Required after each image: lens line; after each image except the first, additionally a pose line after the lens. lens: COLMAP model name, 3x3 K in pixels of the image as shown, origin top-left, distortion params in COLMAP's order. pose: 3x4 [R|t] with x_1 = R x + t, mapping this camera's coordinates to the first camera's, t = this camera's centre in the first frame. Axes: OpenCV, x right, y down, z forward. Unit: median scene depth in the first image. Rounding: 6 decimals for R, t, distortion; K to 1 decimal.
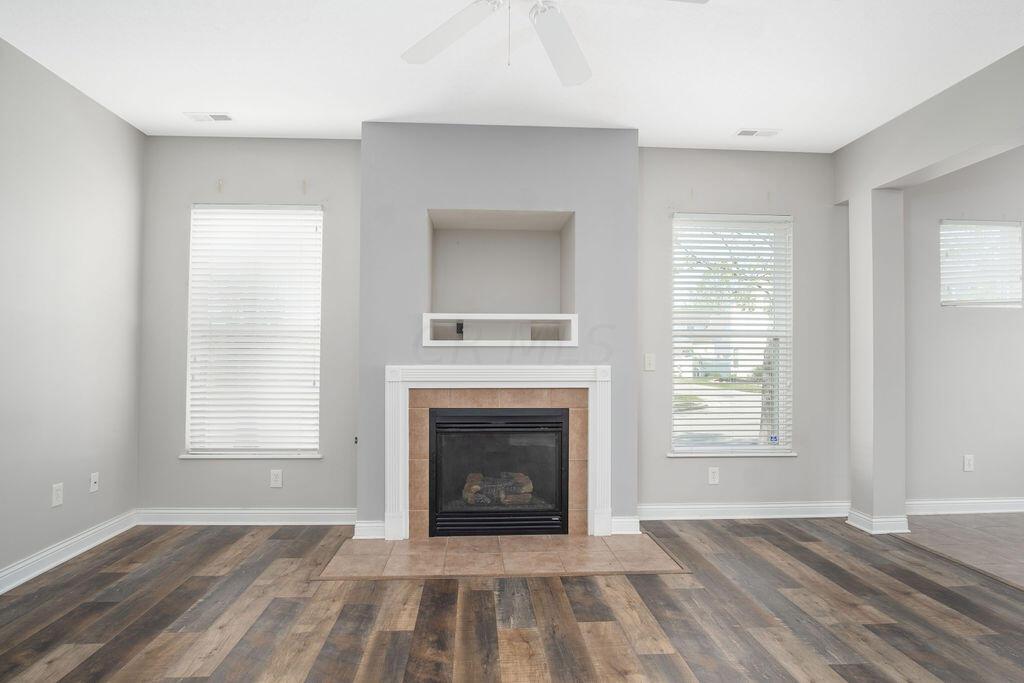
lens RADIAL K [[559.1, 0, 510.6], [0, 559.1, 344.9], [0, 0, 1]] dist [-0.021807, -0.000522]
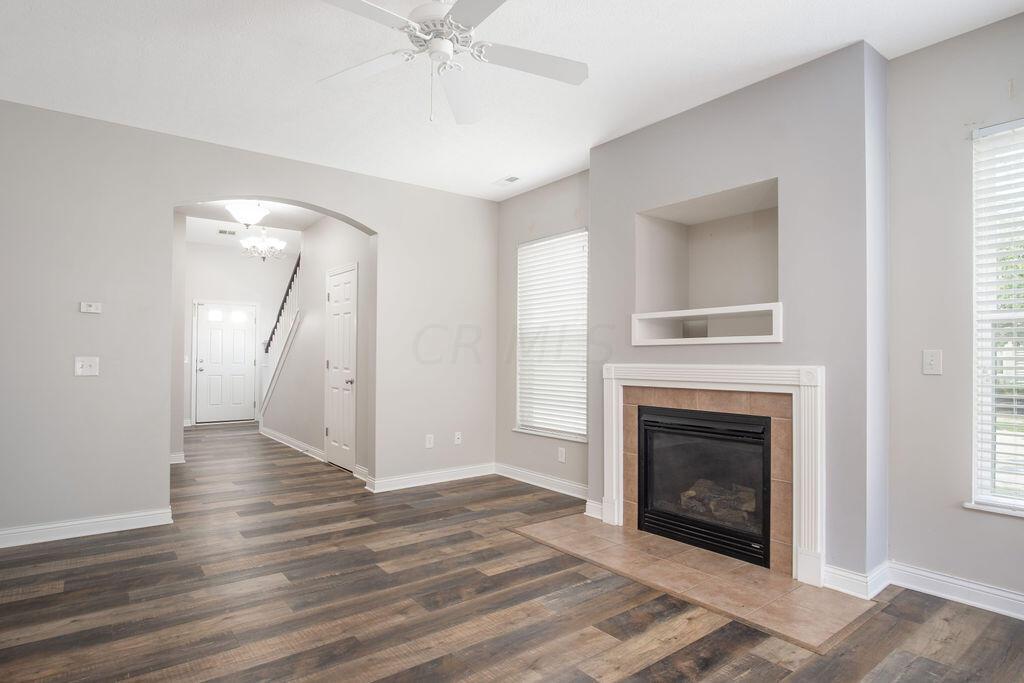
lens RADIAL K [[559.1, 0, 512.0], [0, 559.1, 346.5], [0, 0, 1]] dist [-0.021807, -0.000522]
pose [[0.563679, -0.019480, -0.825764, 0.572011], [0.021295, 0.999732, -0.009048, 0.007933], [0.825720, -0.012485, 0.563943, 0.220339]]
